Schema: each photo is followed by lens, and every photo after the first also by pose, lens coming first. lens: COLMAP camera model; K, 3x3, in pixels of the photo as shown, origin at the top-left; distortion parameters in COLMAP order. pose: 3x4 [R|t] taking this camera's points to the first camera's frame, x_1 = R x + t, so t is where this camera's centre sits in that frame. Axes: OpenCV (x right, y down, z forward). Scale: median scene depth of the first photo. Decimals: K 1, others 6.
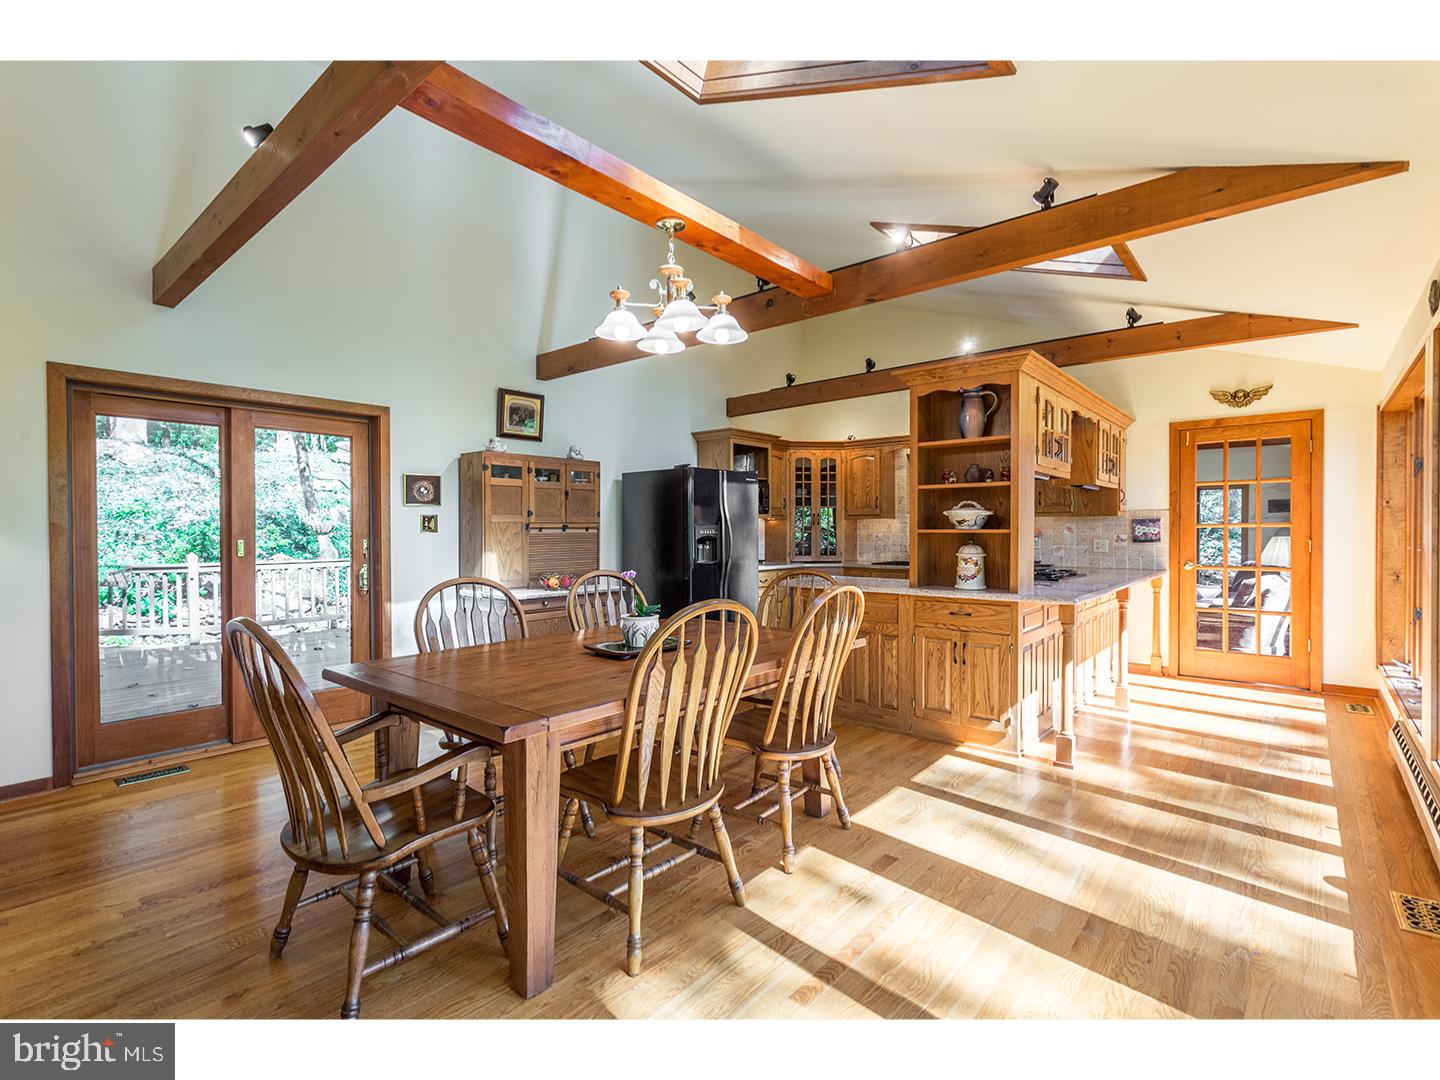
lens RADIAL K [[682.6, 0, 713.4], [0, 682.6, 536.2], [0, 0, 1]] dist [0.002050, 0.000780]
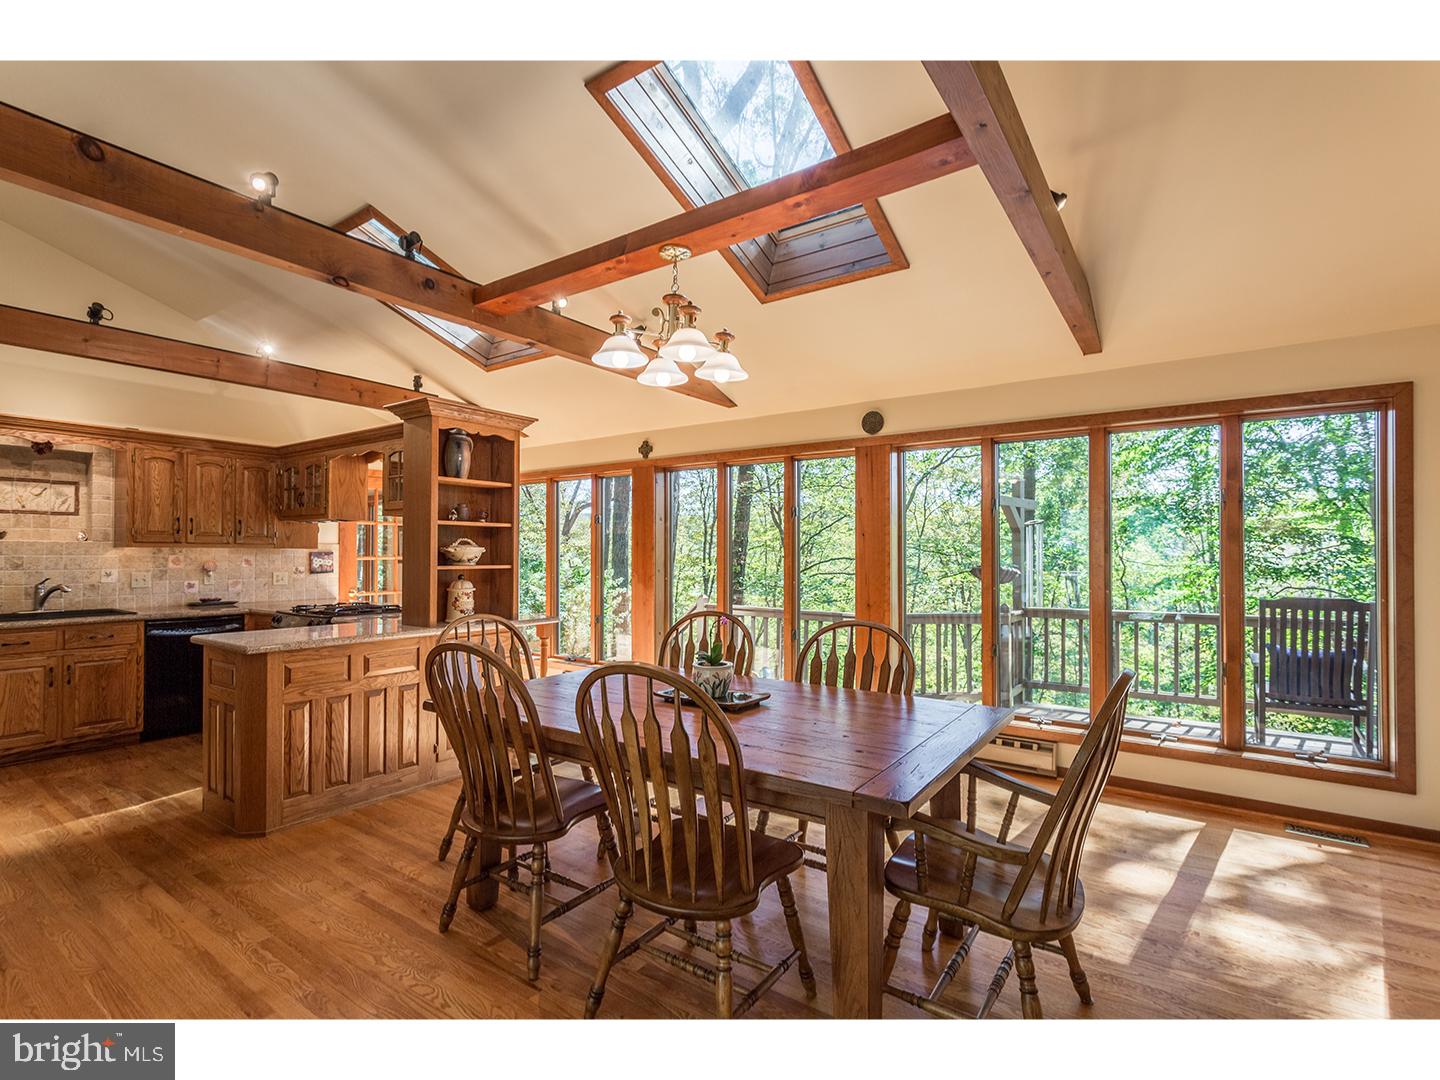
lens RADIAL K [[682.6, 0, 712.7], [0, 682.6, 549.0], [0, 0, 1]] dist [0.002050, 0.000780]
pose [[-0.103410, 0.008125, 0.994606, -0.490805], [0.007960, 0.999941, -0.007341, -0.016691], [-0.994607, 0.007158, -0.103468, 0.499290]]
